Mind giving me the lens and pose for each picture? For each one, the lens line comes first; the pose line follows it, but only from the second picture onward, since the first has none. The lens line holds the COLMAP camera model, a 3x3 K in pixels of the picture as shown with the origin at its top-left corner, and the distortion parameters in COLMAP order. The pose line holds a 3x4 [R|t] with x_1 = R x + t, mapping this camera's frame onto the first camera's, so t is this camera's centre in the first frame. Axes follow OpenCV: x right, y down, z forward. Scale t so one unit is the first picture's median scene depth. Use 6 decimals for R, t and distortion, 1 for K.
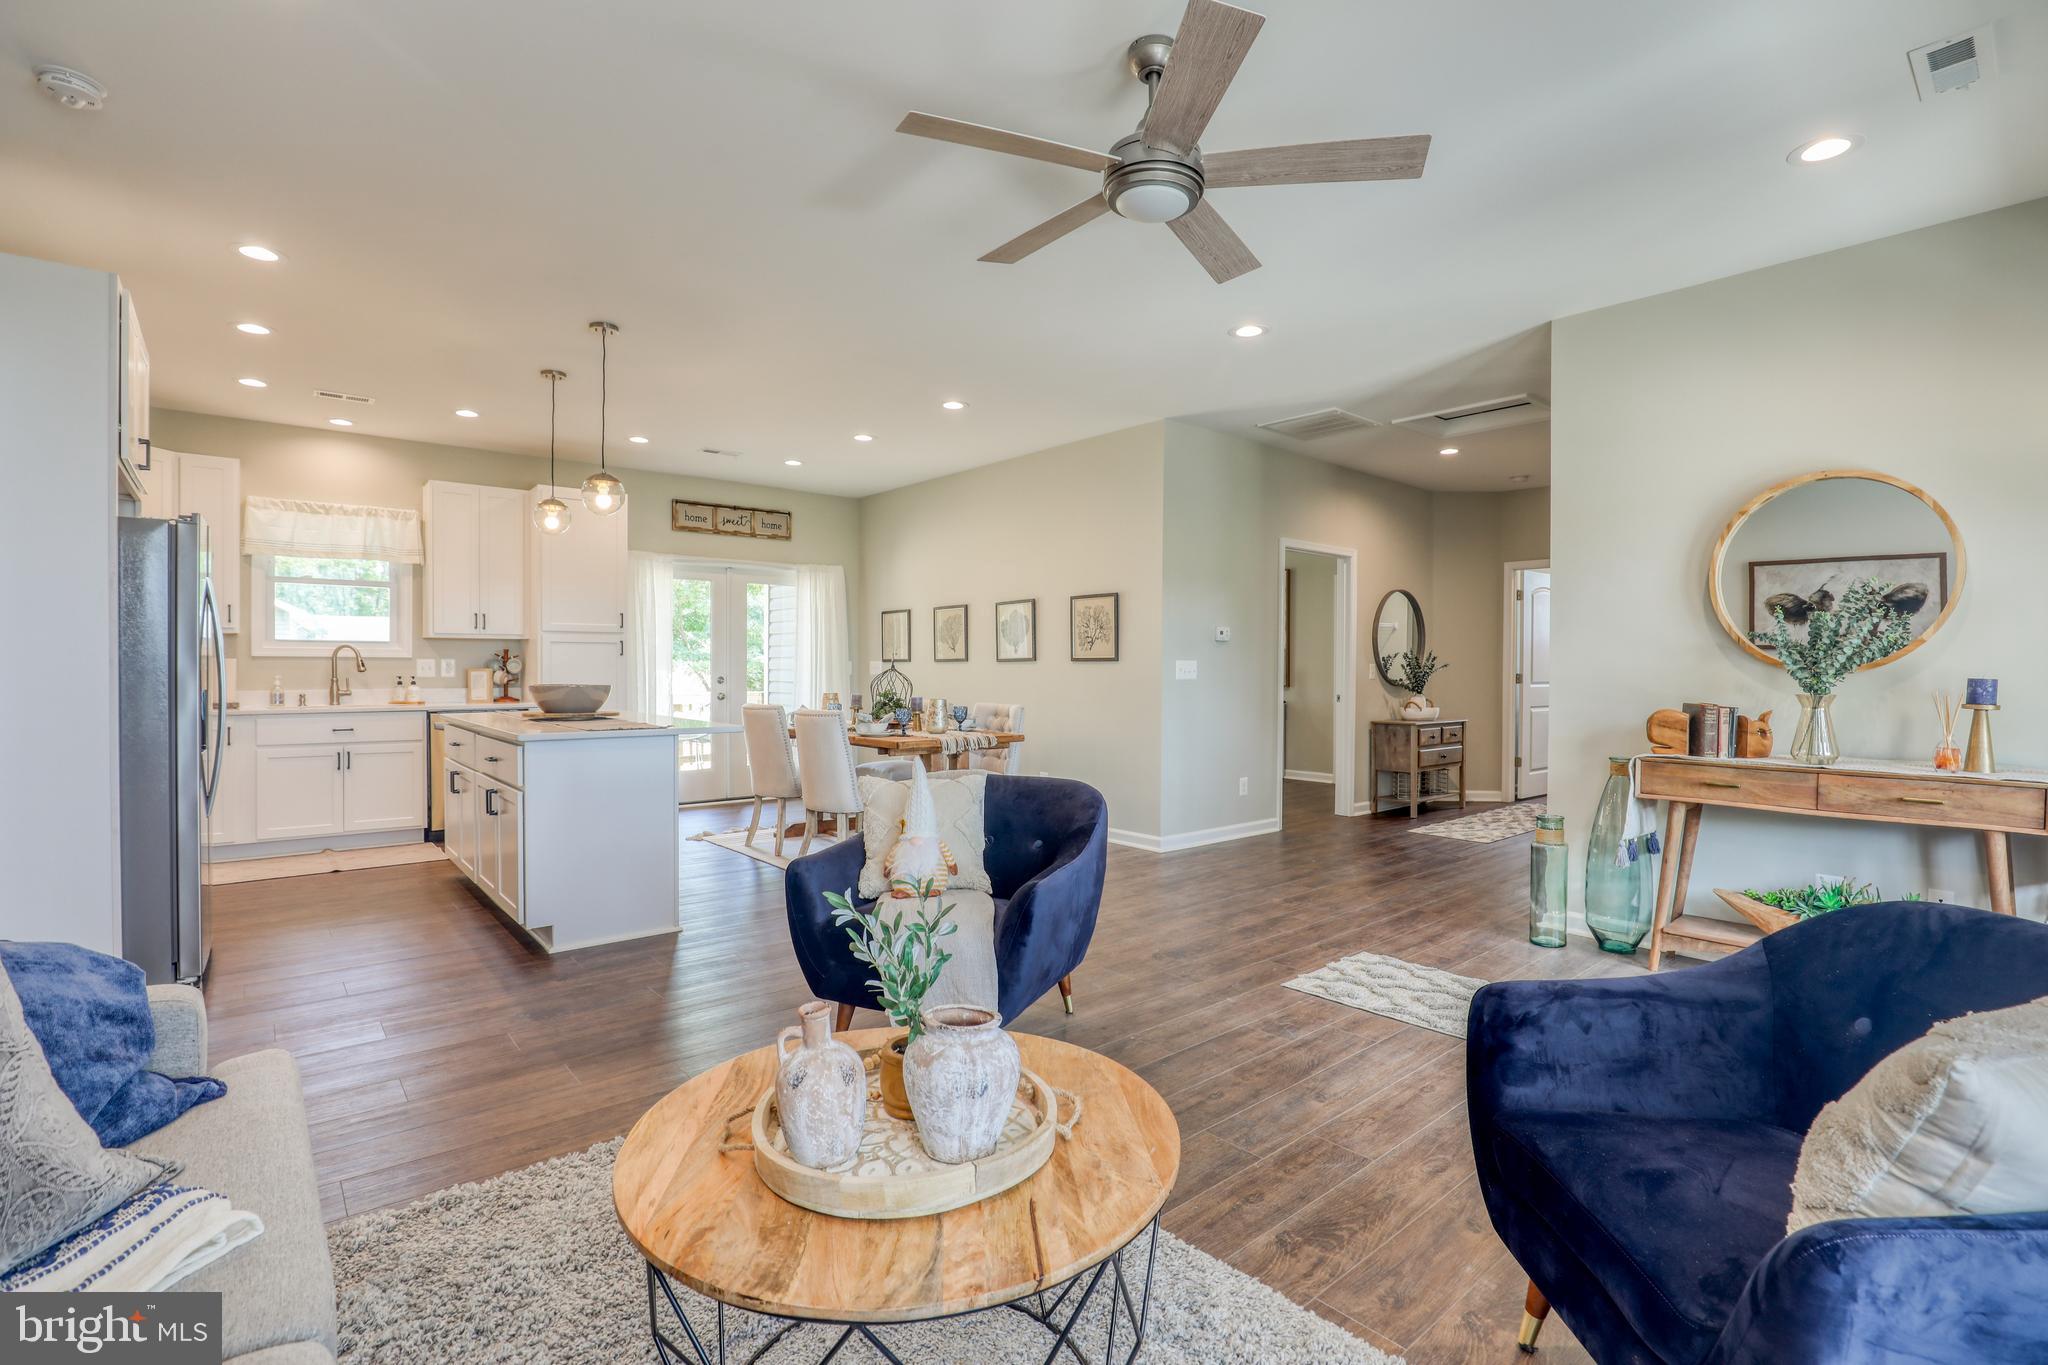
lens RADIAL K [[934.1, 0, 987.9], [0, 934.1, 690.3], [0, 0, 1]] dist [-0.038734, 0.007918]
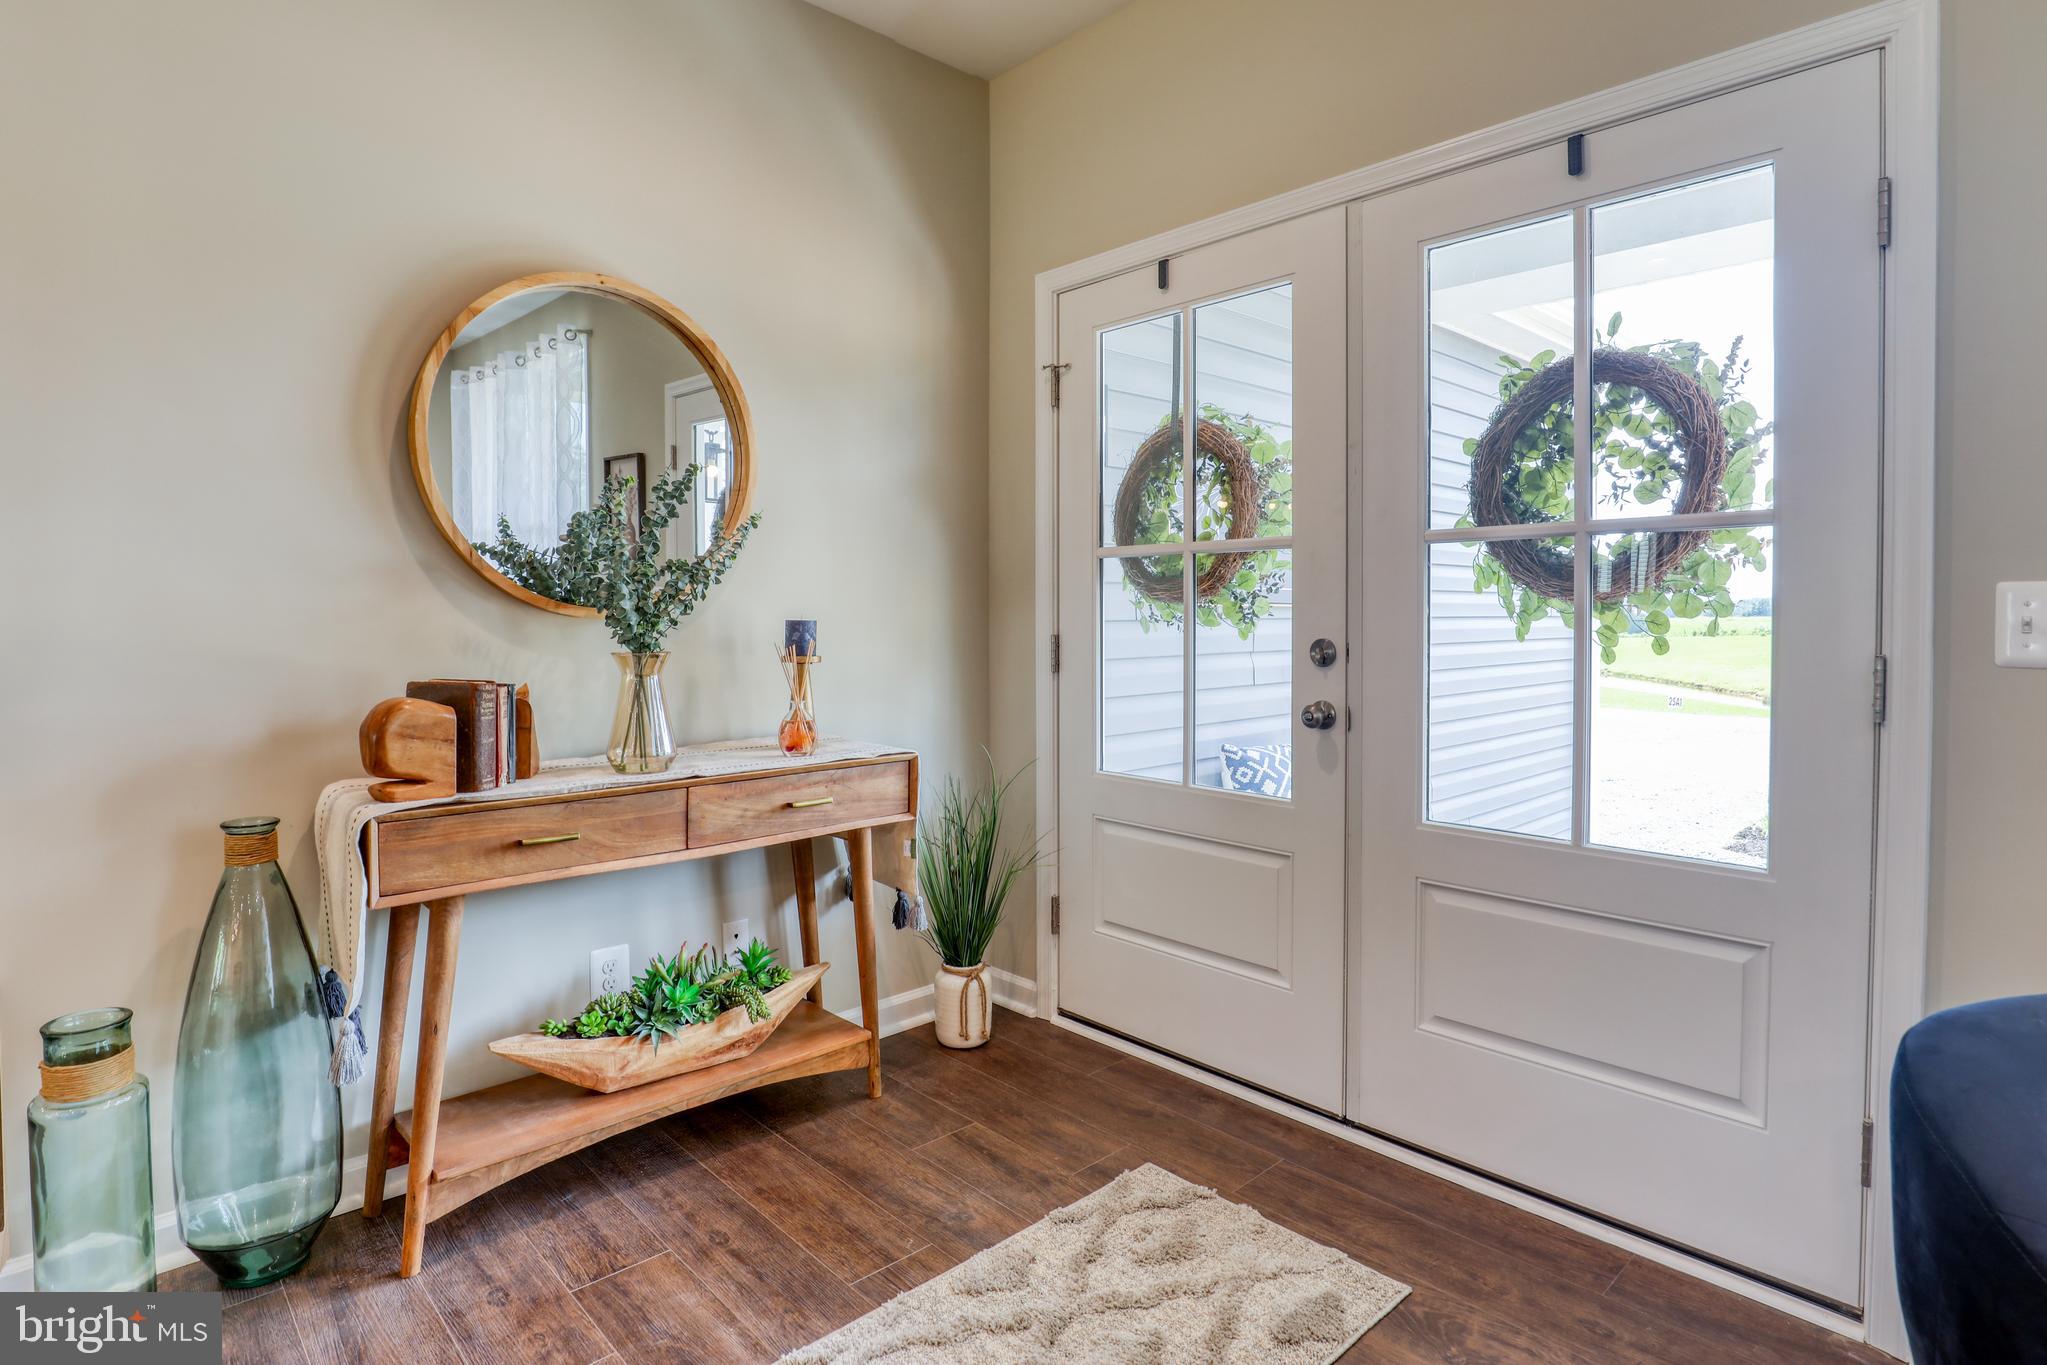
lens RADIAL K [[1090.9, 0, 1024.9], [0, 1090.9, 627.8], [0, 0, 1]] dist [-0.017002, -0.000365]
pose [[-0.079377, -0.024149, 0.996552, 0.095125], [0.030190, 0.999190, 0.026617, -0.010668], [-0.996387, 0.032198, -0.078584, 0.389987]]
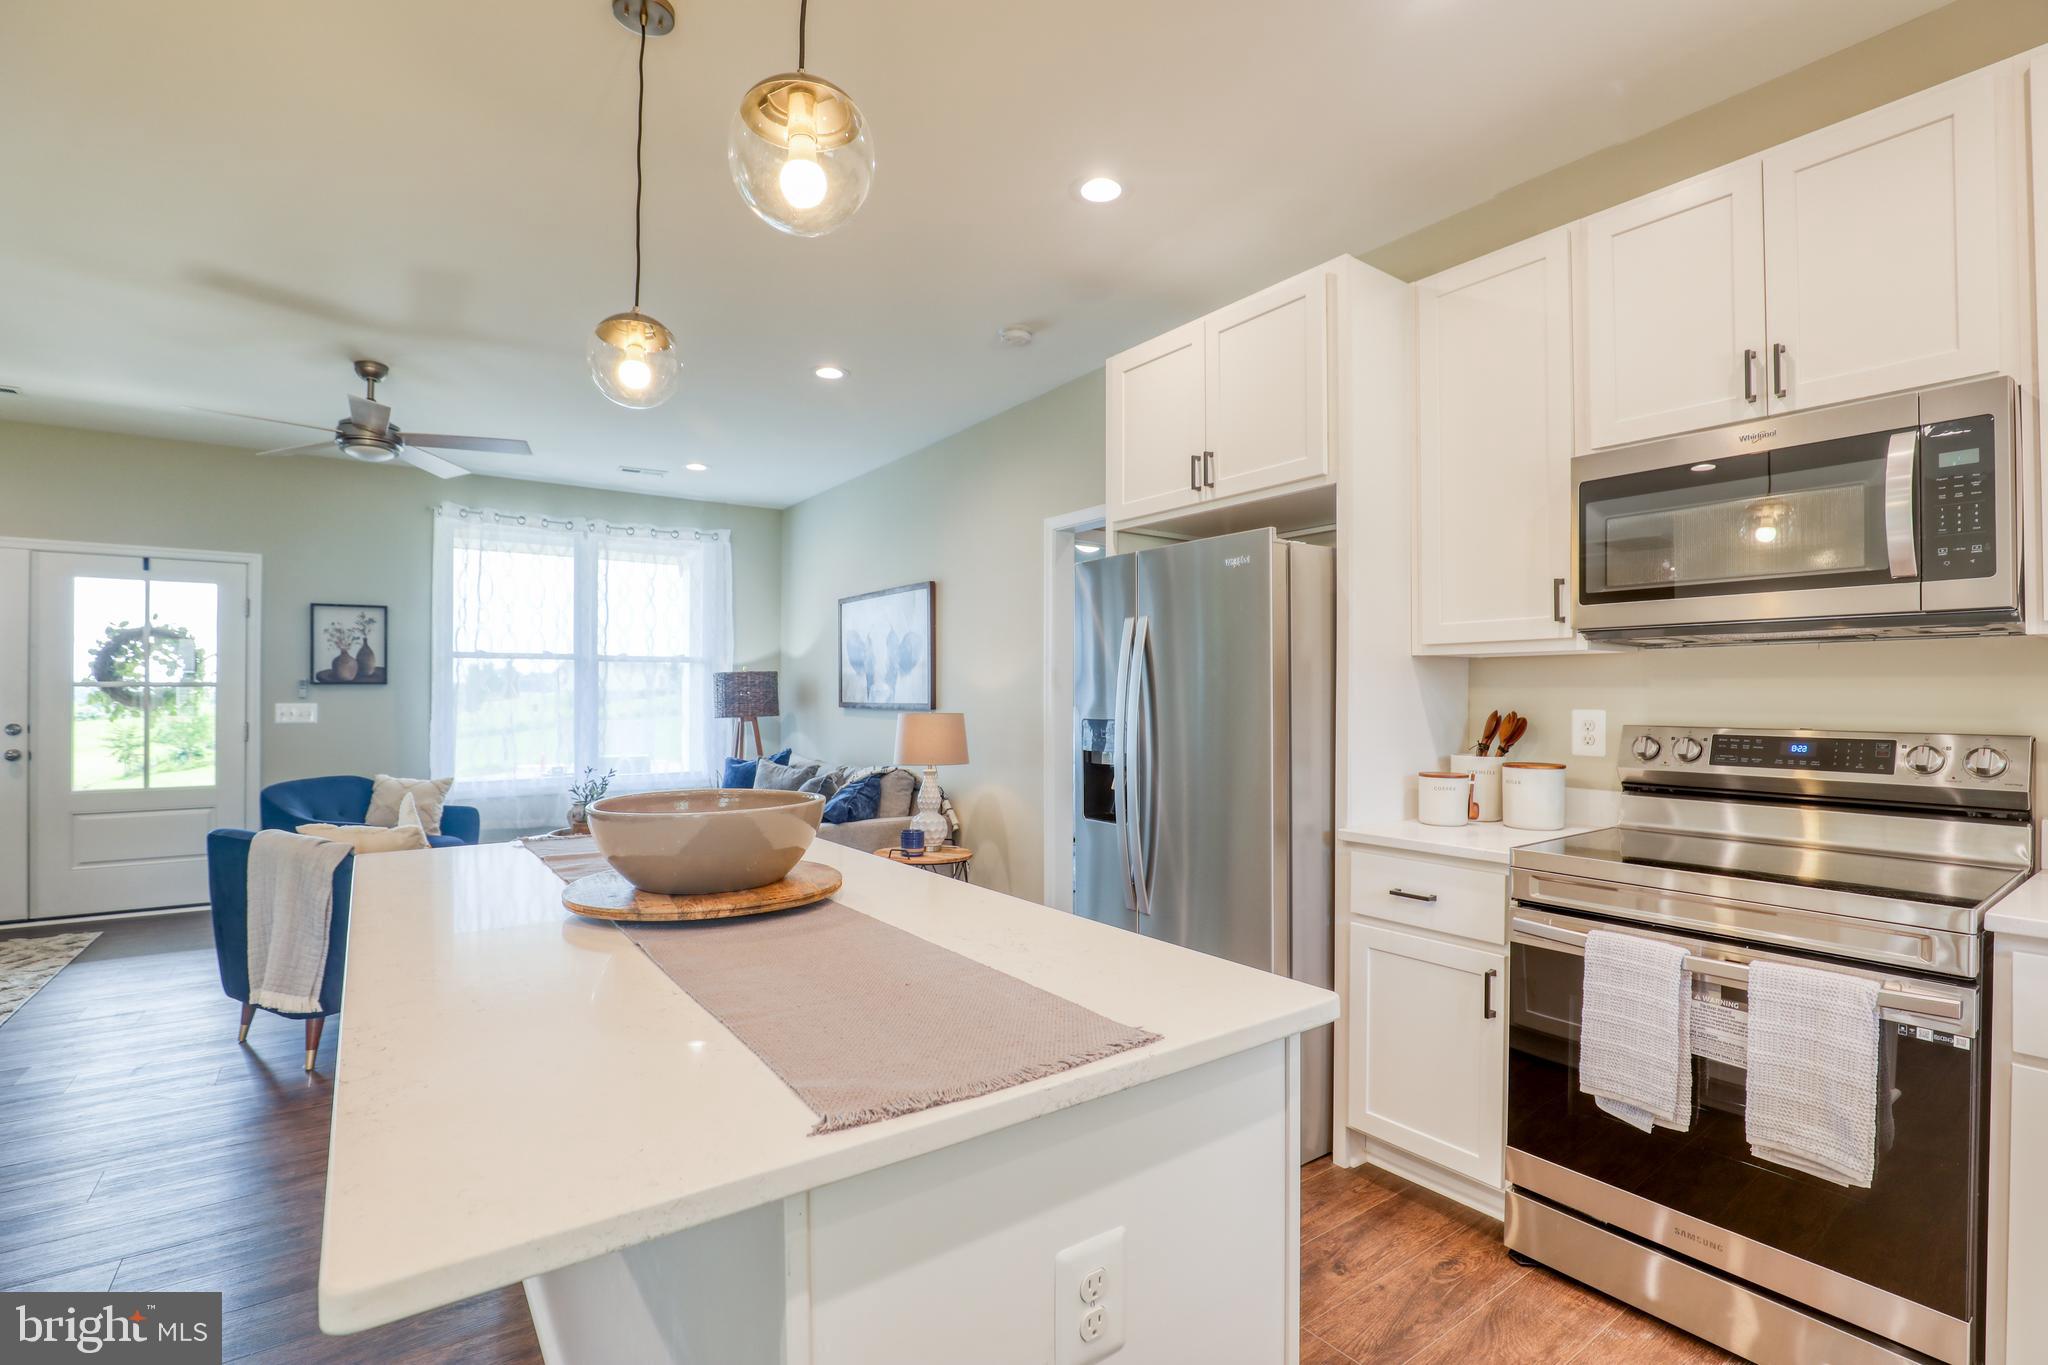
lens RADIAL K [[934.1, 0, 1014.1], [0, 934.1, 689.0], [0, 0, 1]] dist [-0.038734, 0.007918]
pose [[-0.998395, -0.004653, 0.056441, -0.420606], [-0.003751, 0.999864, 0.016071, -0.038469], [-0.056508, 0.015834, -0.998277, 0.968833]]
